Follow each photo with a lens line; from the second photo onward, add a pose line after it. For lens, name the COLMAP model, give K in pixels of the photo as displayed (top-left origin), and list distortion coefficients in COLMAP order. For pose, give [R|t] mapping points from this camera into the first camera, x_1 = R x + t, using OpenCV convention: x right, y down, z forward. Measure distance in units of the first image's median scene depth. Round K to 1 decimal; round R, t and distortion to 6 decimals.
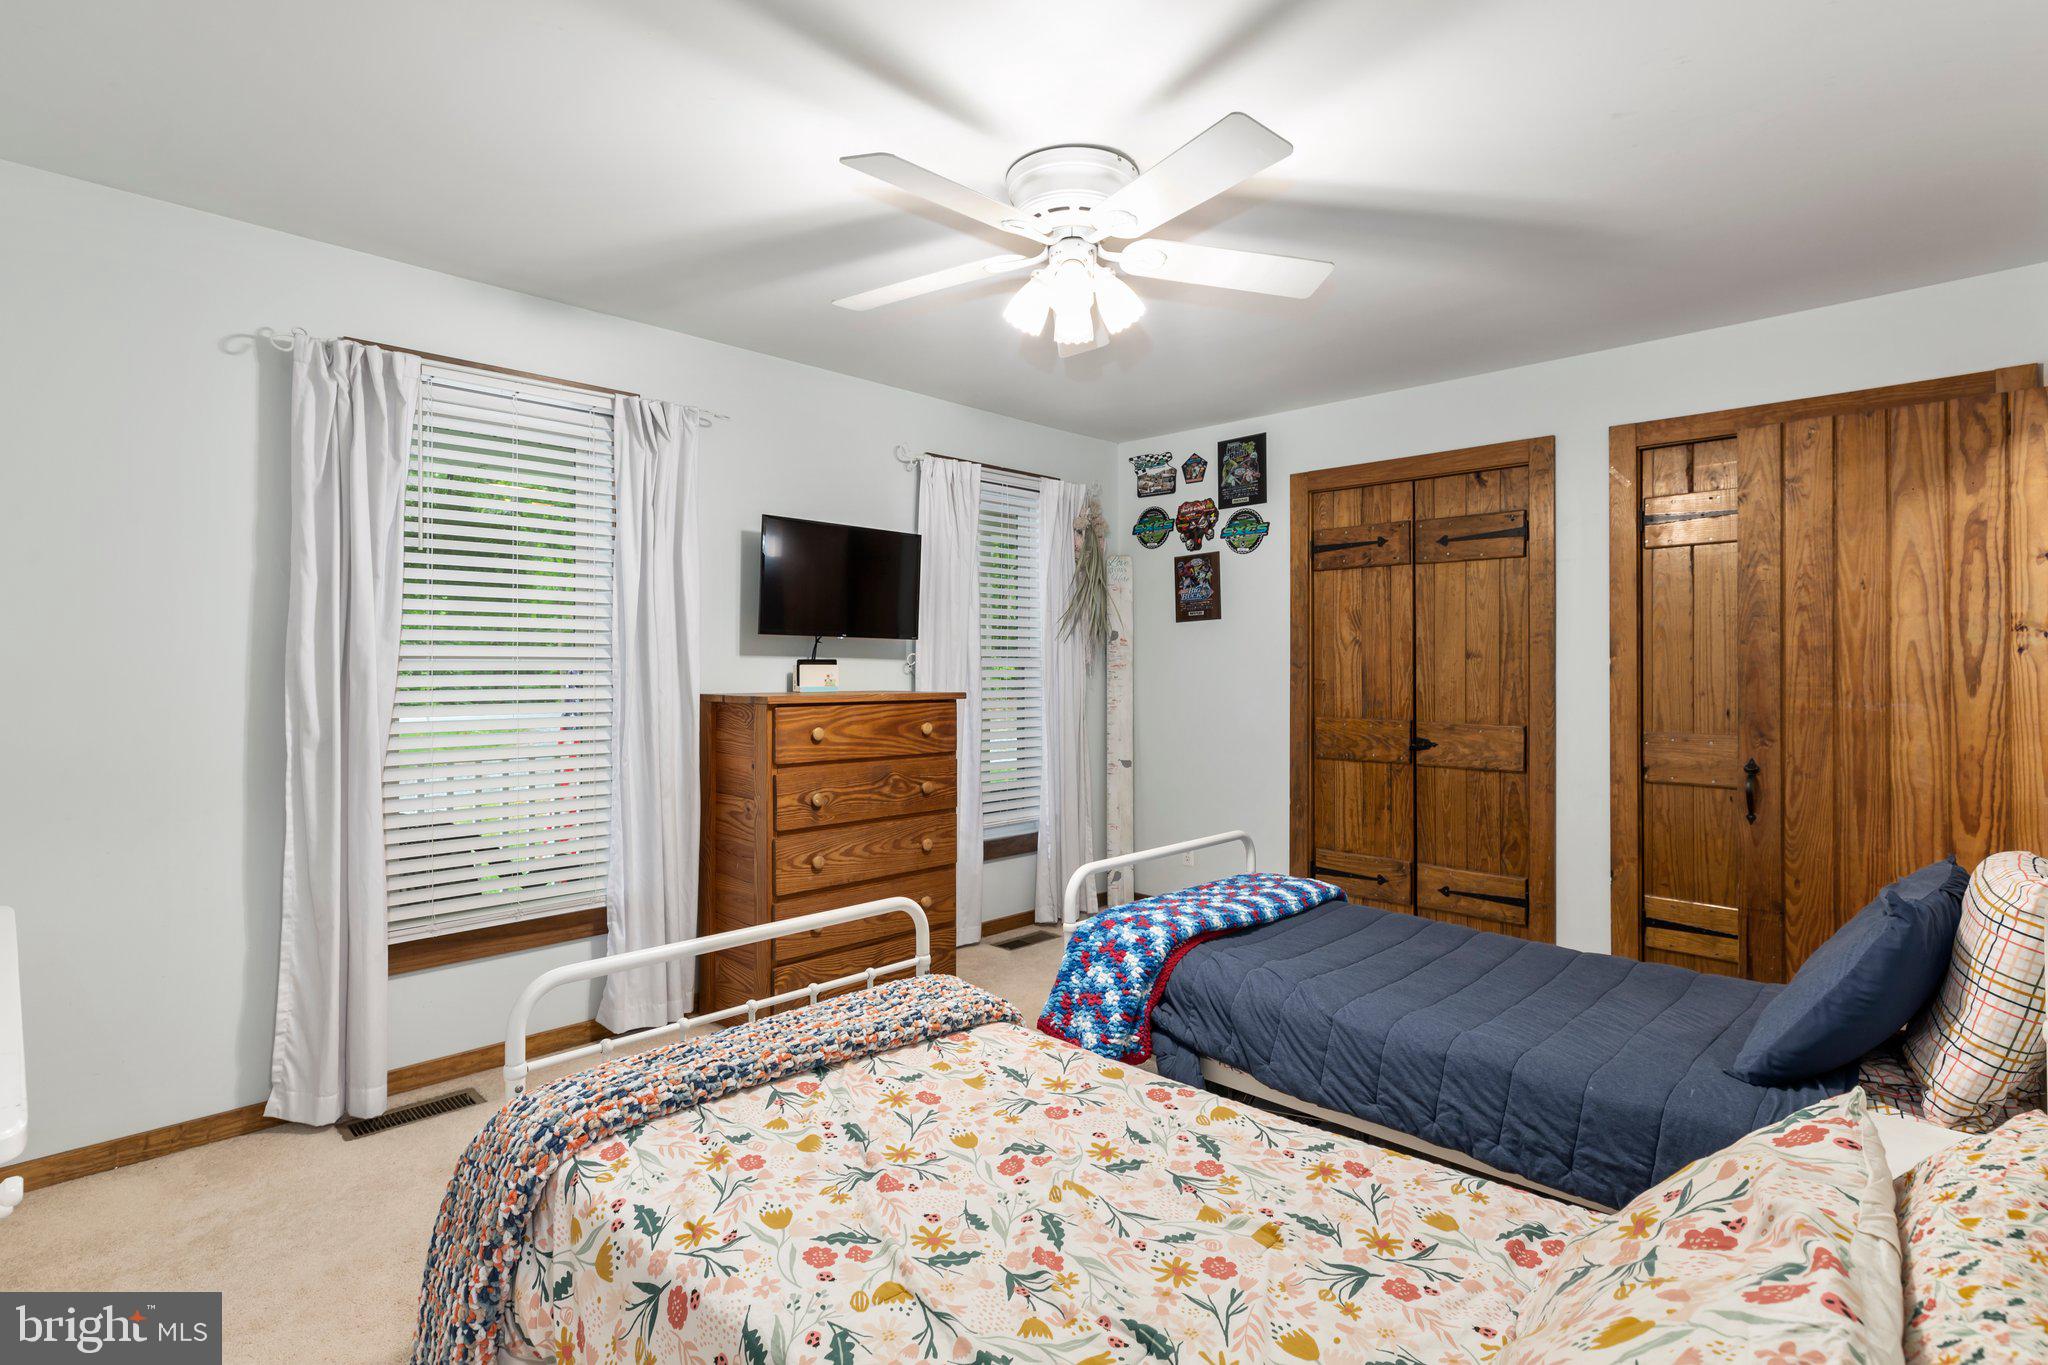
lens RADIAL K [[1005.4, 0, 1026.9], [0, 1005.4, 674.5], [0, 0, 1]] dist [0.011103, -0.000072]
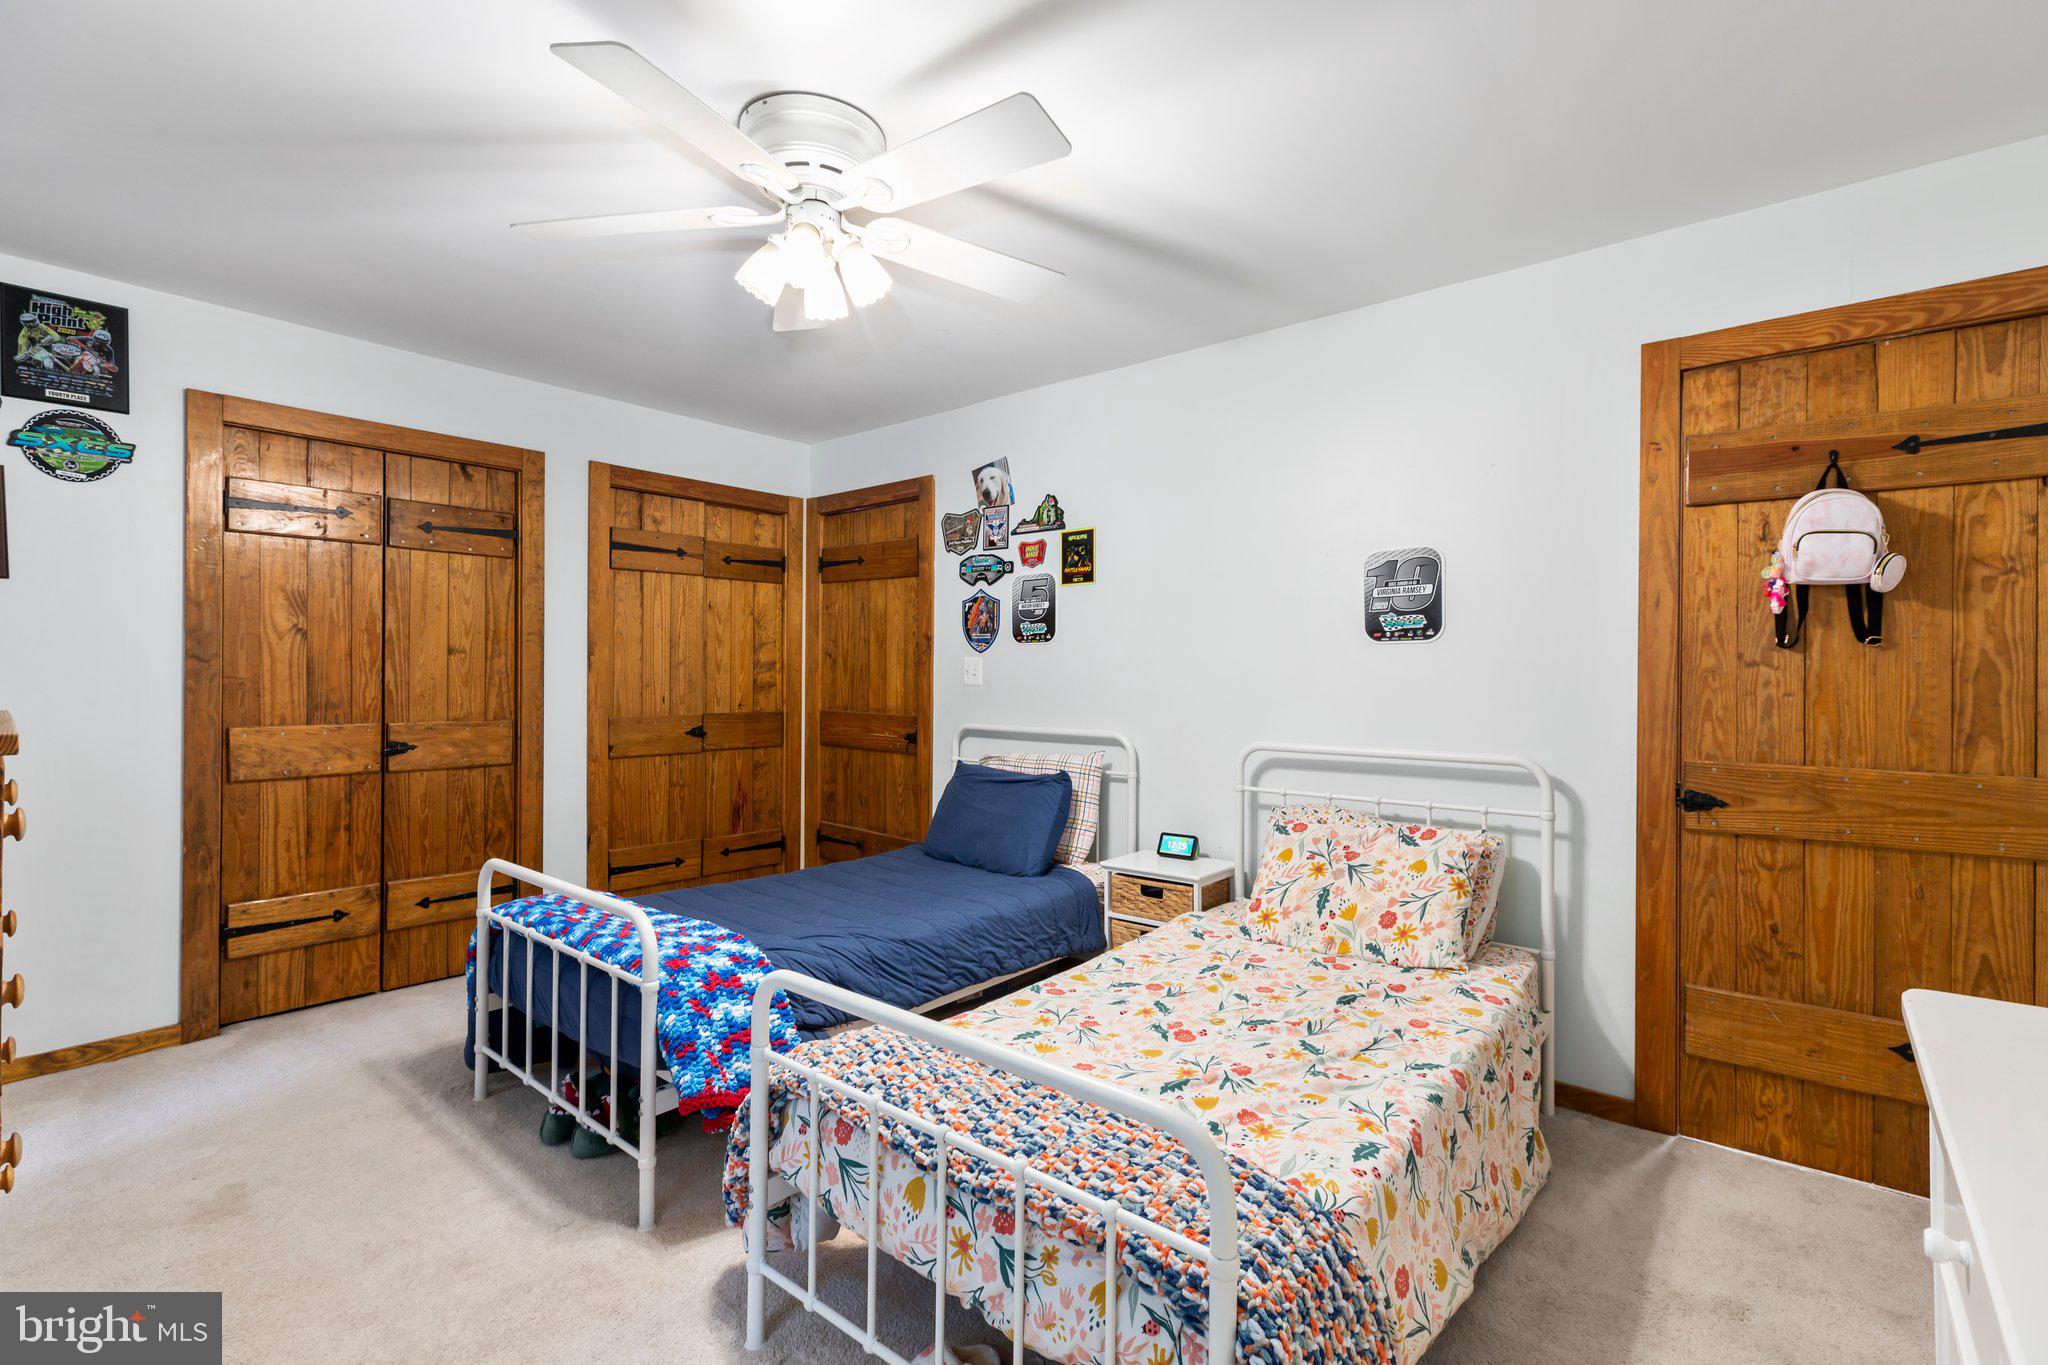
lens RADIAL K [[928.8, 0, 1026.6], [0, 928.8, 673.2], [0, 0, 1]] dist [0.006294, 0.000730]
pose [[-0.072317, -0.002674, 0.997378, -0.496252], [-0.002003, 0.999995, 0.002536, -0.000980], [-0.997380, -0.001815, -0.072322, 0.519102]]
